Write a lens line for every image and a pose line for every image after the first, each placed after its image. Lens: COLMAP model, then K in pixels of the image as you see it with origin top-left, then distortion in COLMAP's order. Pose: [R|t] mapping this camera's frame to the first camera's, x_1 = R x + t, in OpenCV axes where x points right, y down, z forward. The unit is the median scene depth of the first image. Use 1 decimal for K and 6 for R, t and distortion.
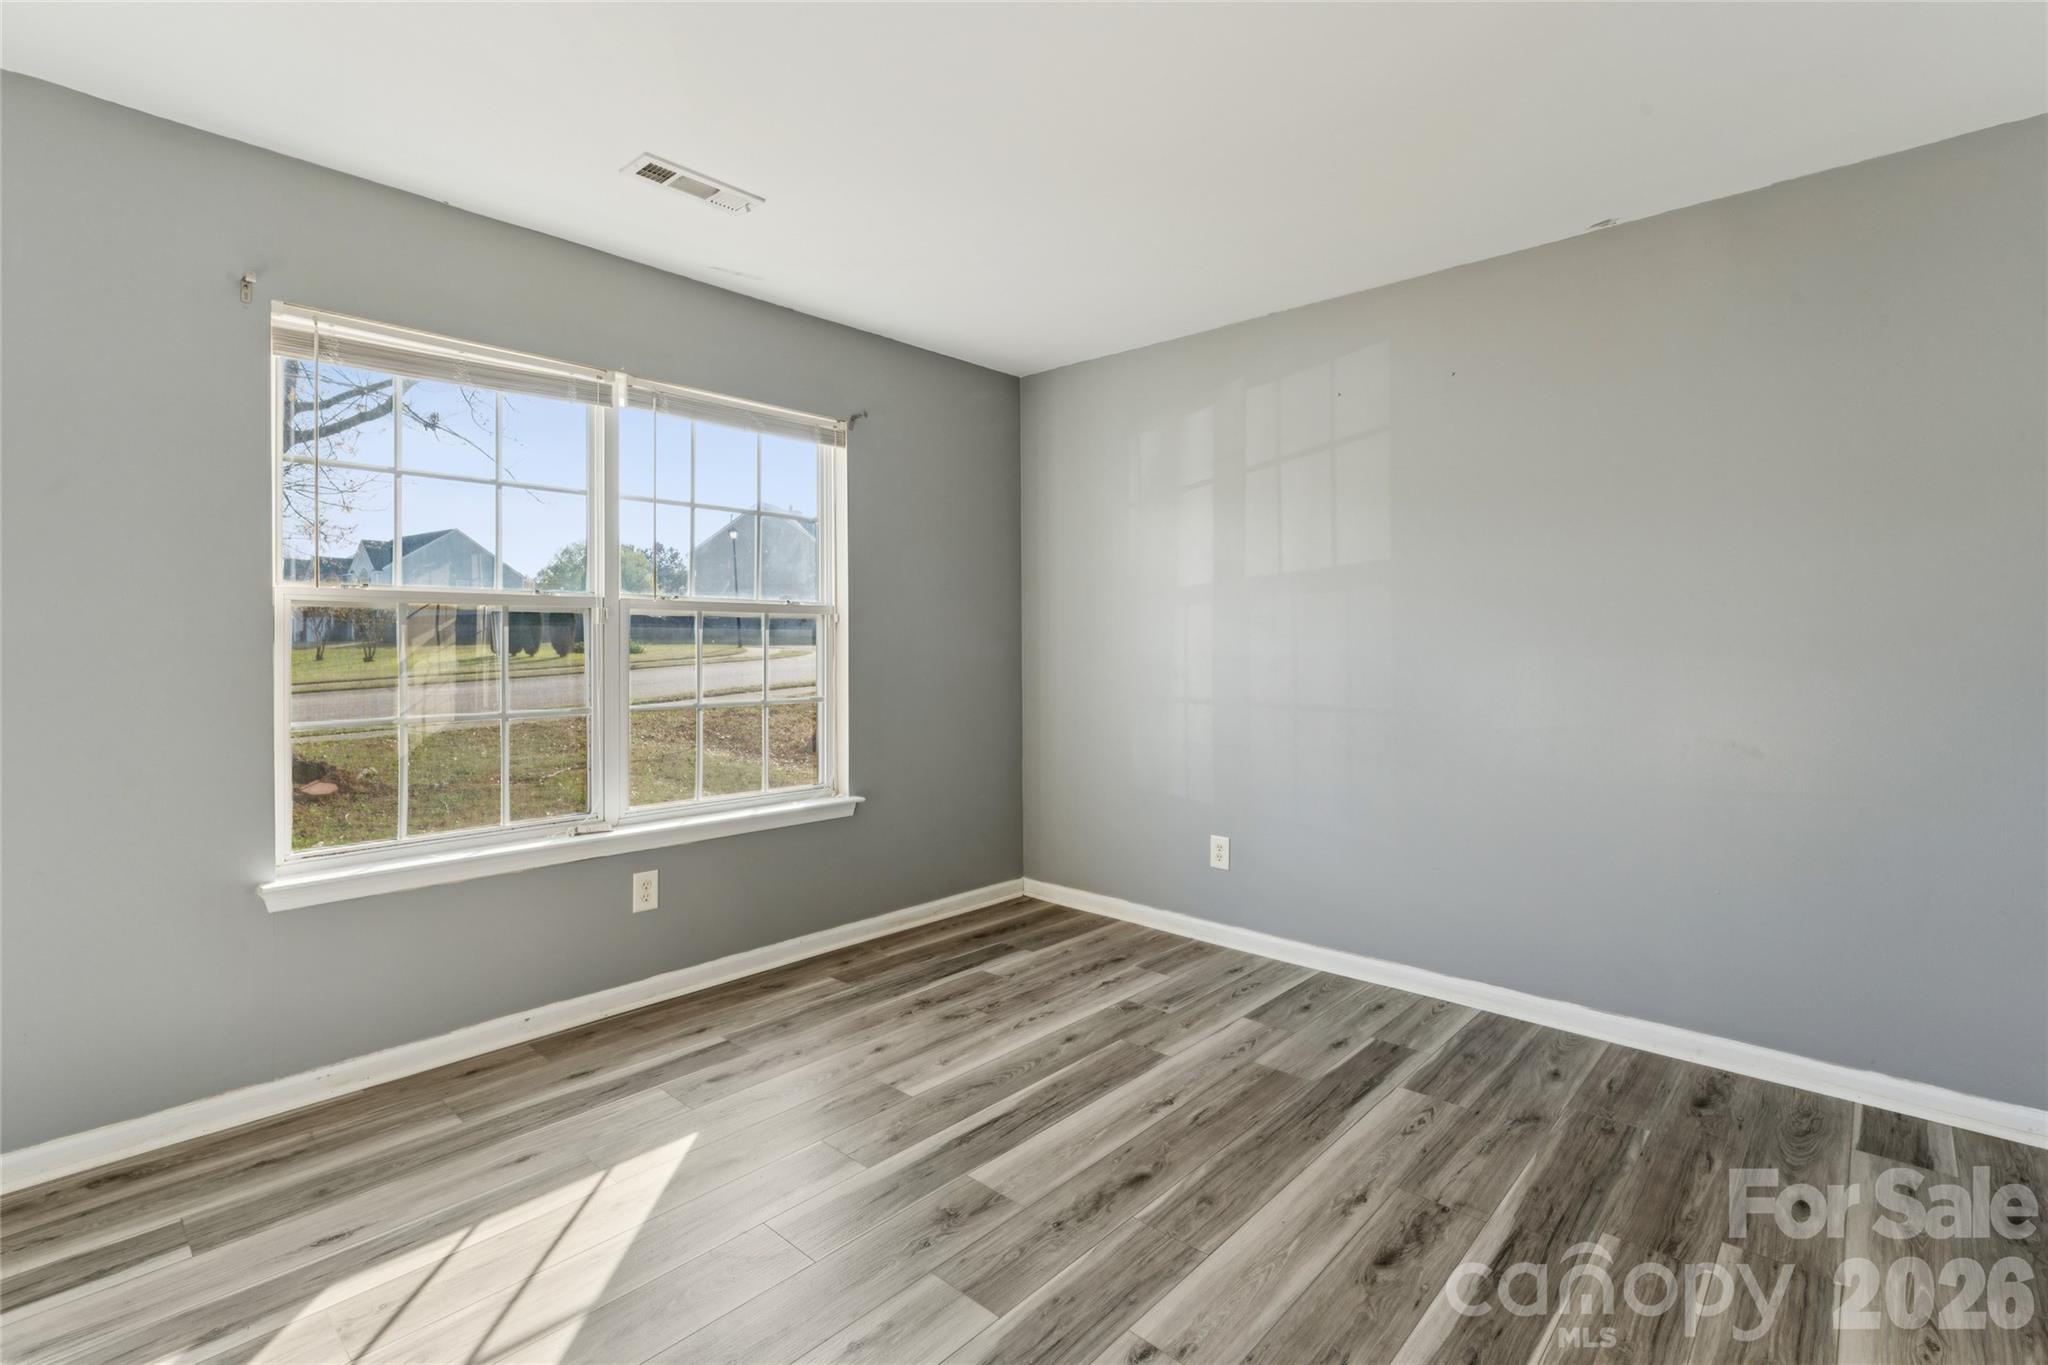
lens RADIAL K [[936.4, 0, 1016.1], [0, 936.4, 651.6], [0, 0, 1]] dist [-0.002700, 0.003164]
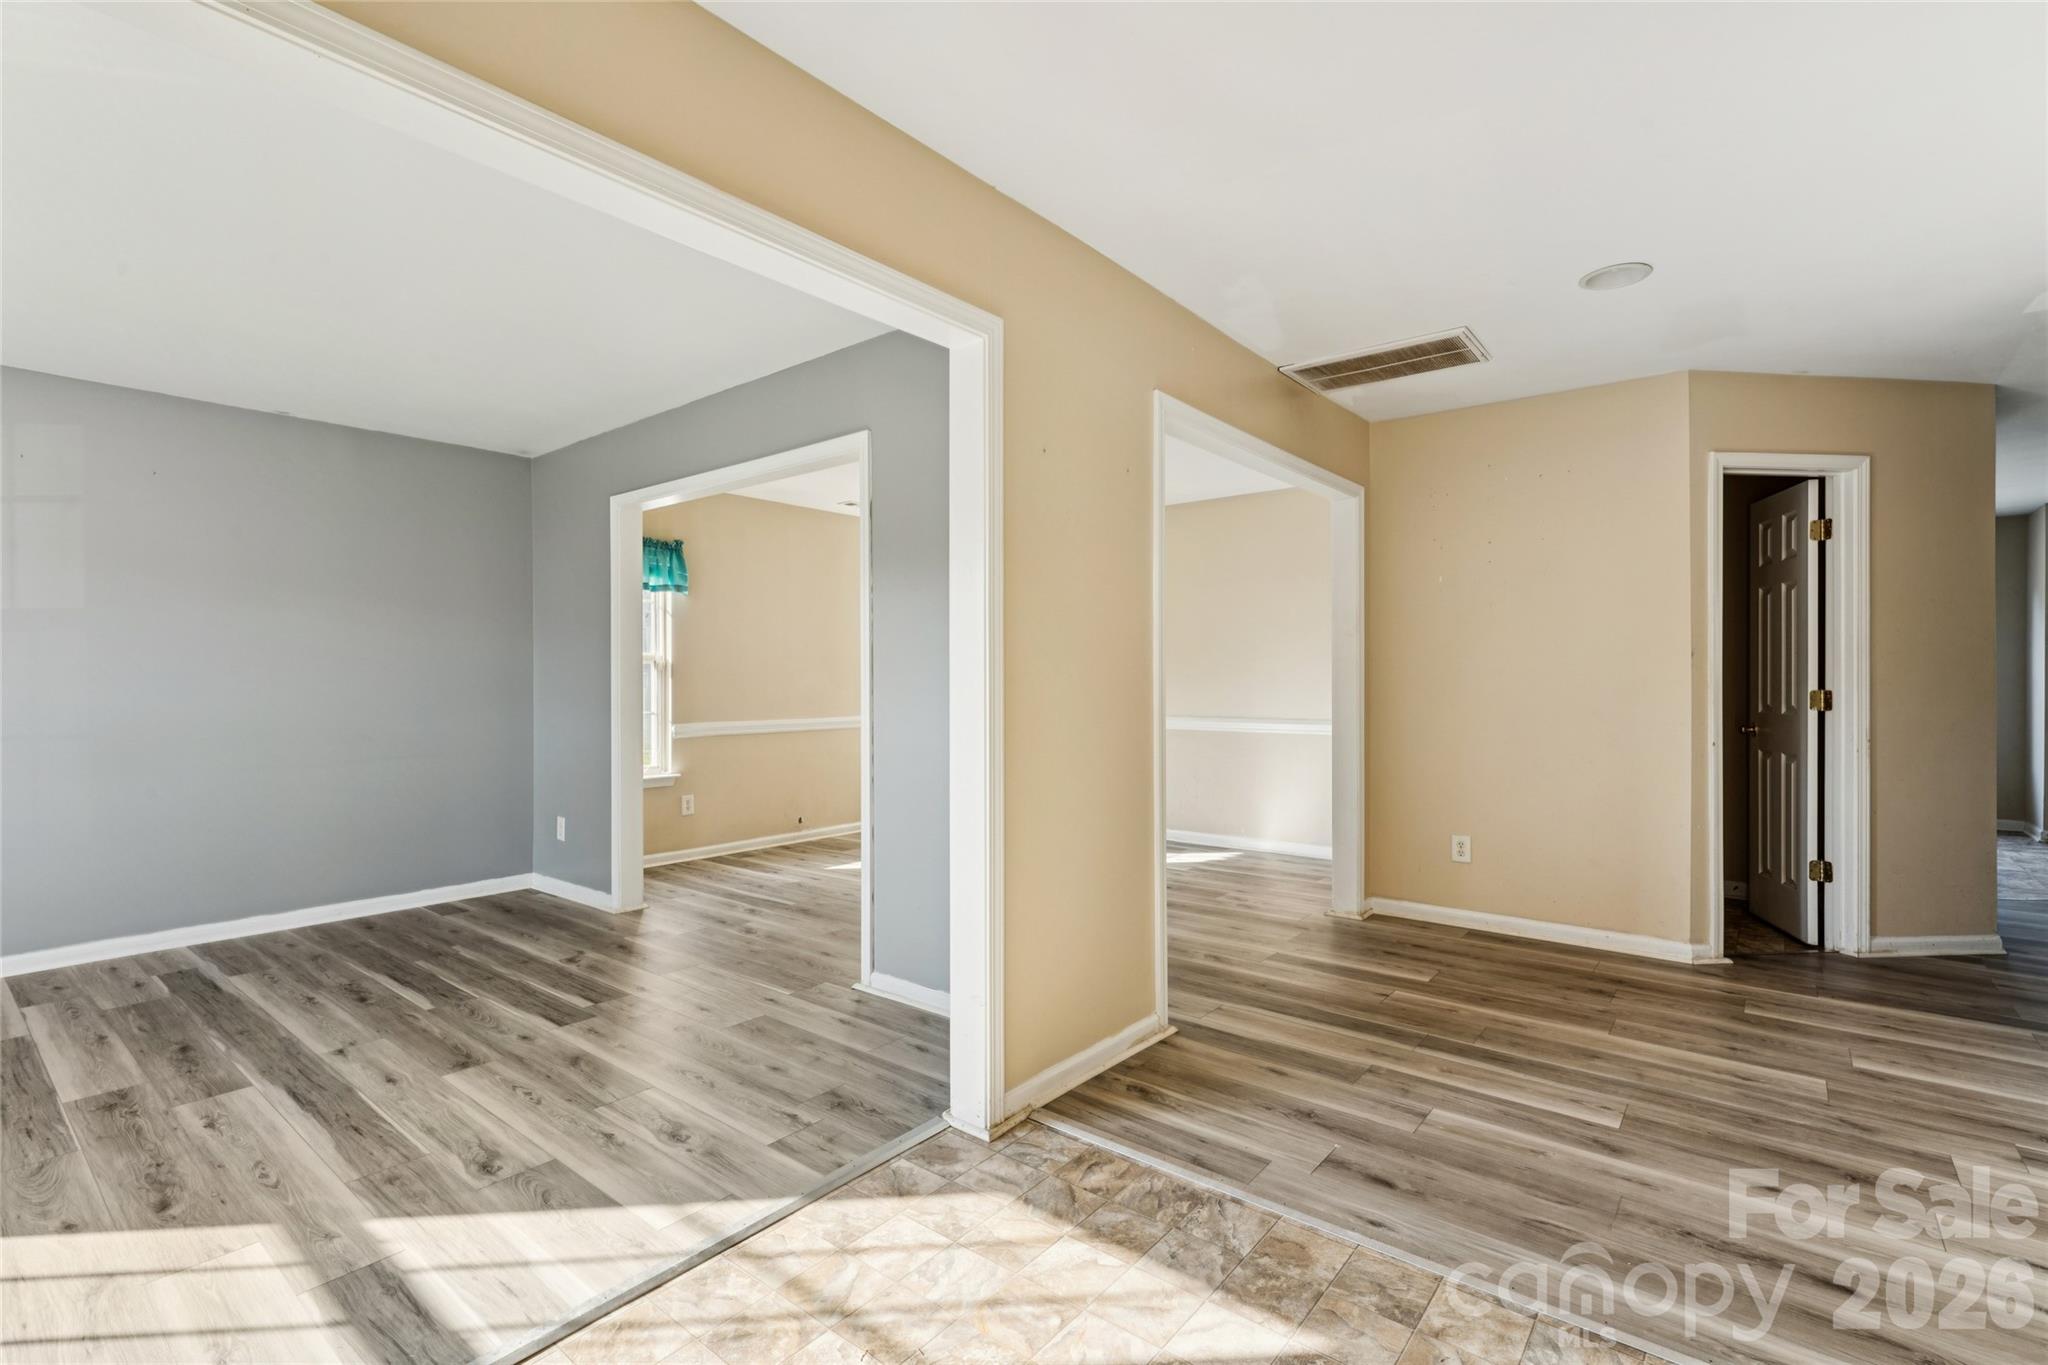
lens RADIAL K [[936.4, 0, 1020.7], [0, 936.4, 668.6], [0, 0, 1]] dist [-0.002700, 0.003164]
pose [[-0.057460, 0.014475, 0.998243, -0.999609], [0.011470, 0.999838, -0.013838, 0.009764], [-0.998282, 0.010654, -0.057617, -0.149660]]
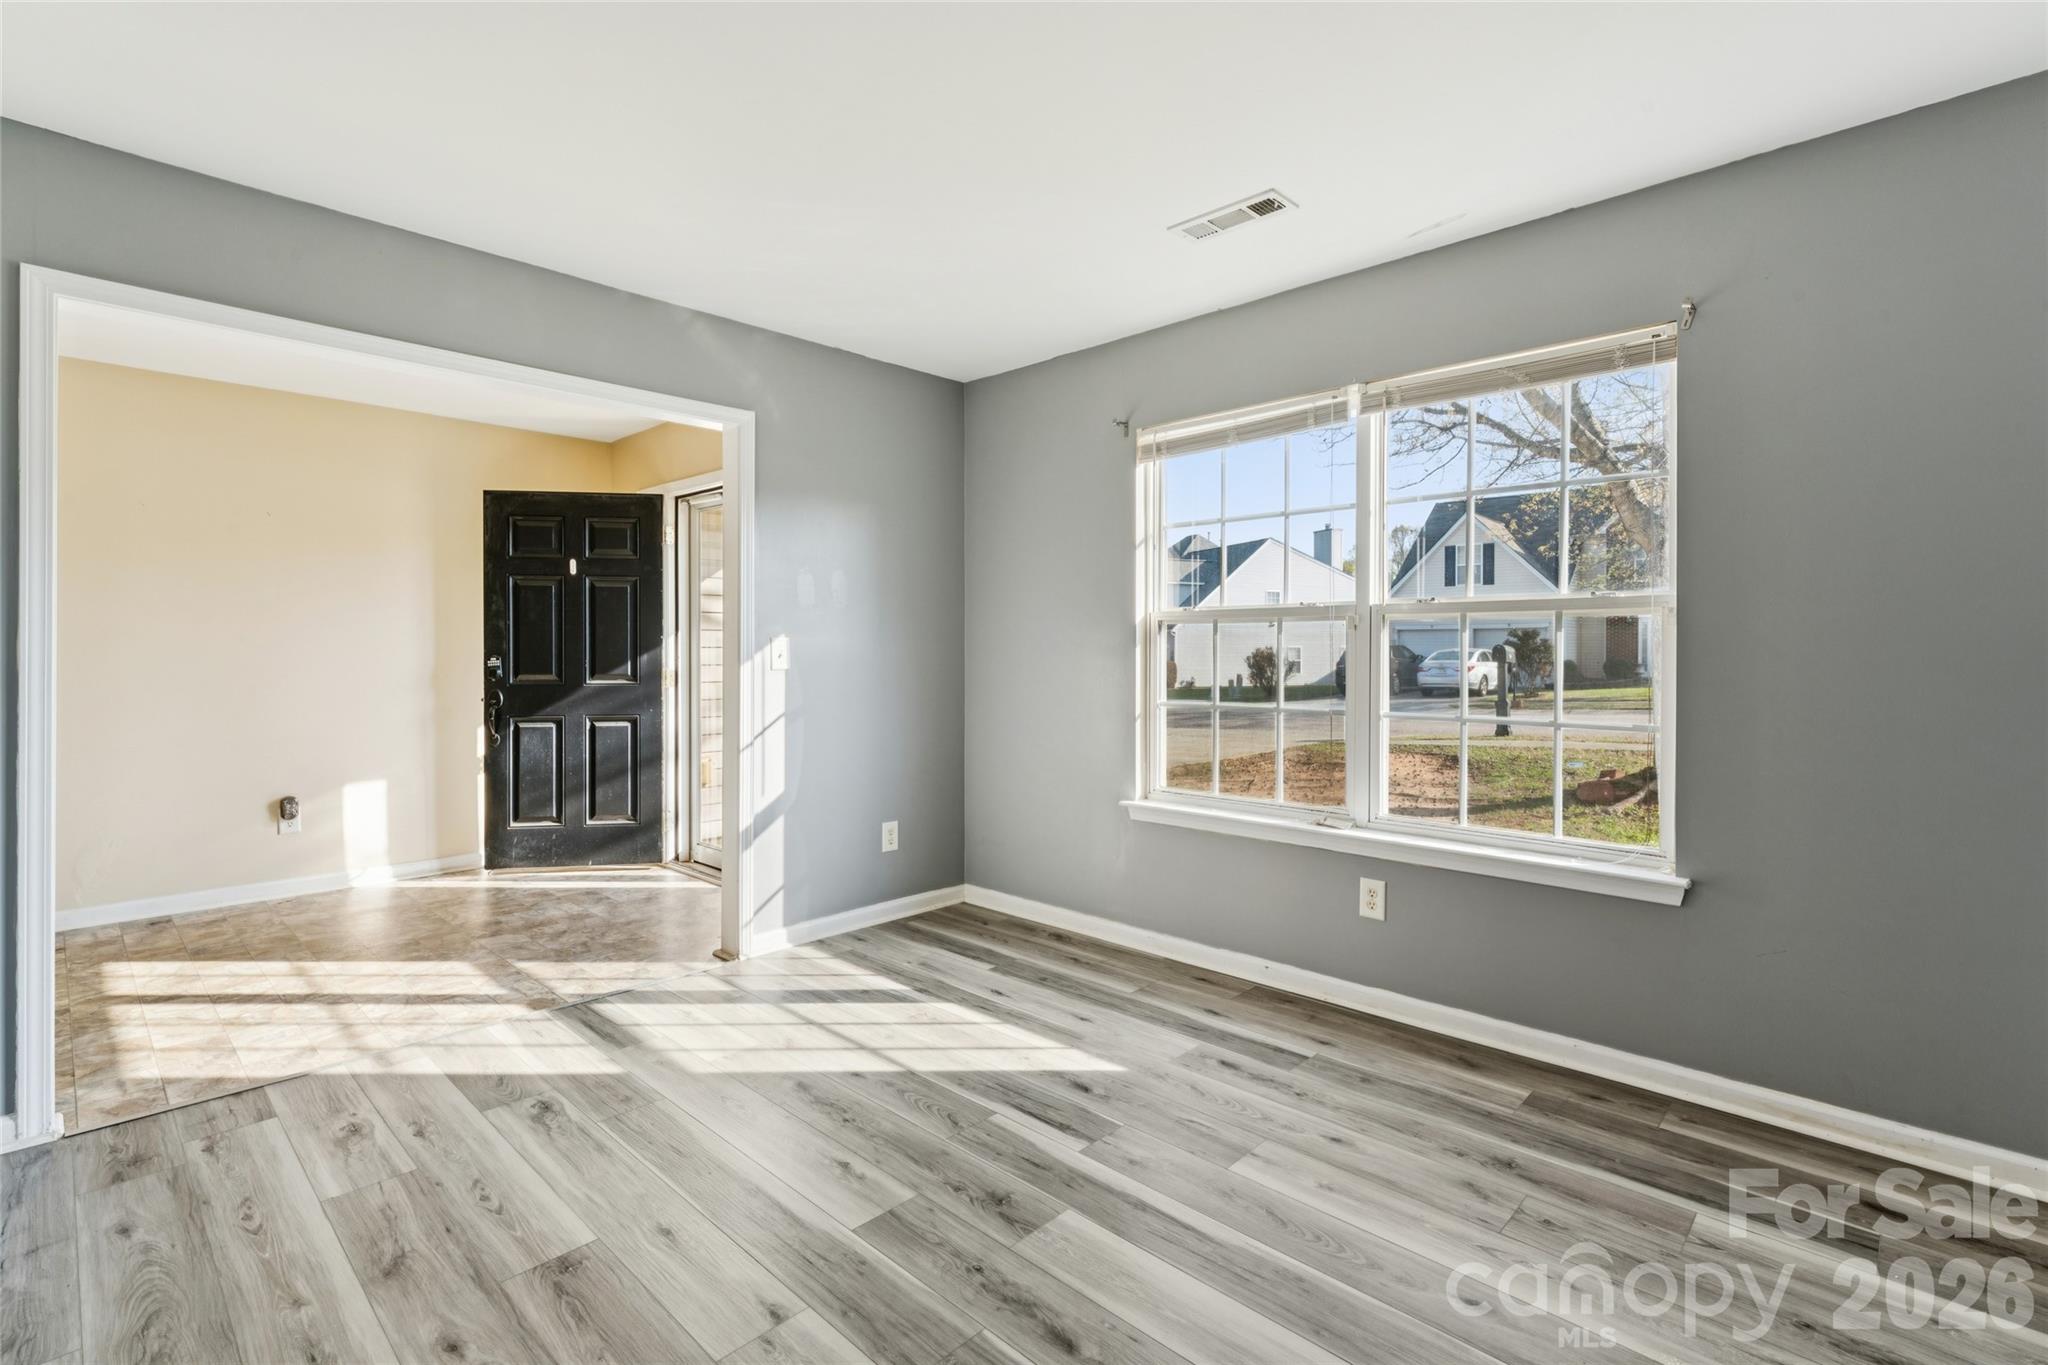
lens RADIAL K [[936.4, 0, 1030.3], [0, 936.4, 652.4], [0, 0, 1]] dist [-0.002700, 0.003164]
pose [[-0.018491, 0.002366, -0.999826, 0.648365], [-0.006999, 0.999972, 0.002496, -0.004797], [0.999805, 0.007043, -0.018474, 0.705926]]
